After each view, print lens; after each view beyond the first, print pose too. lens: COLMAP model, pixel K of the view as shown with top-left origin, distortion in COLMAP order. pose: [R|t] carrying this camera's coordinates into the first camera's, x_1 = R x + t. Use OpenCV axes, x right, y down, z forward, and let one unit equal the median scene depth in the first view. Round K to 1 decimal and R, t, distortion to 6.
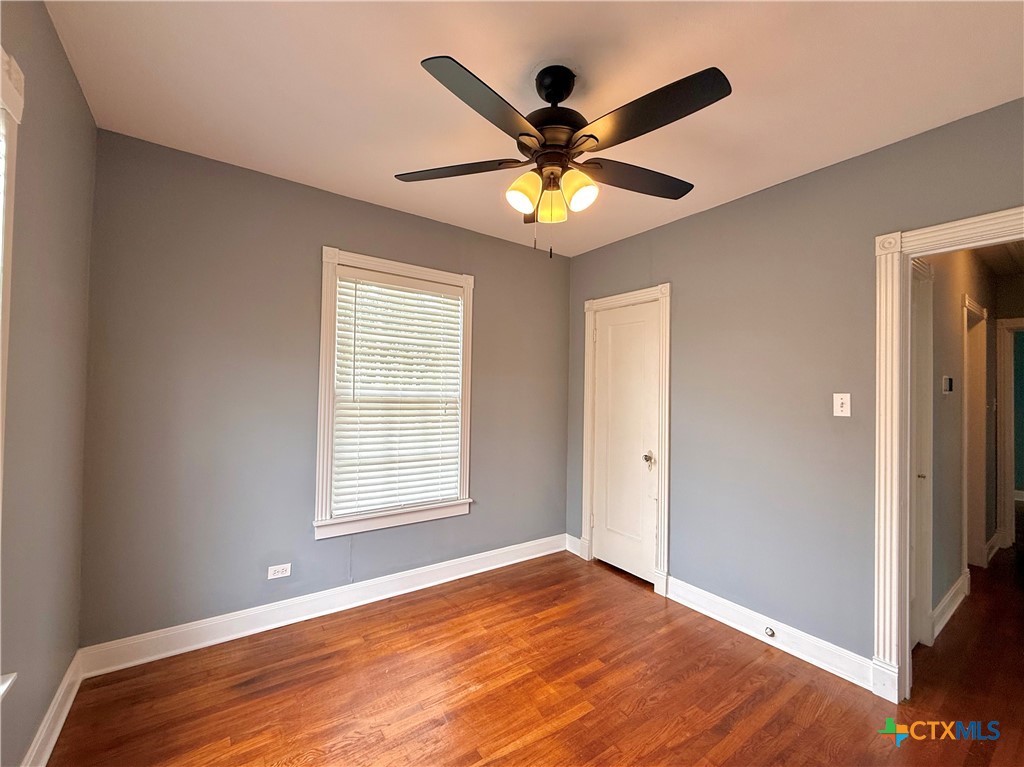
lens RADIAL K [[409.1, 0, 513.0], [0, 409.1, 385.4], [0, 0, 1]] dist [0.001074, 0.000197]
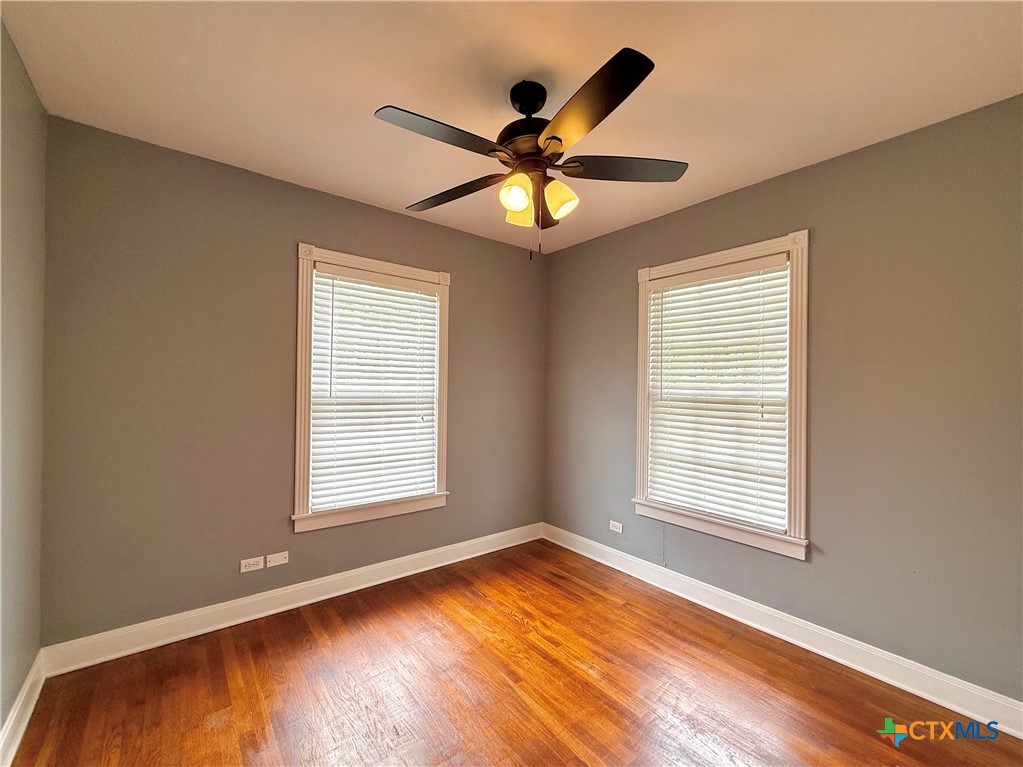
lens RADIAL K [[408.7, 0, 512.5], [0, 408.7, 385.4], [0, 0, 1]] dist [0.001074, 0.000197]
pose [[0.096125, -0.022359, -0.995118, 0.695526], [0.002456, 0.999750, -0.022226, 0.025048], [0.995366, -0.000308, 0.096156, 0.520939]]
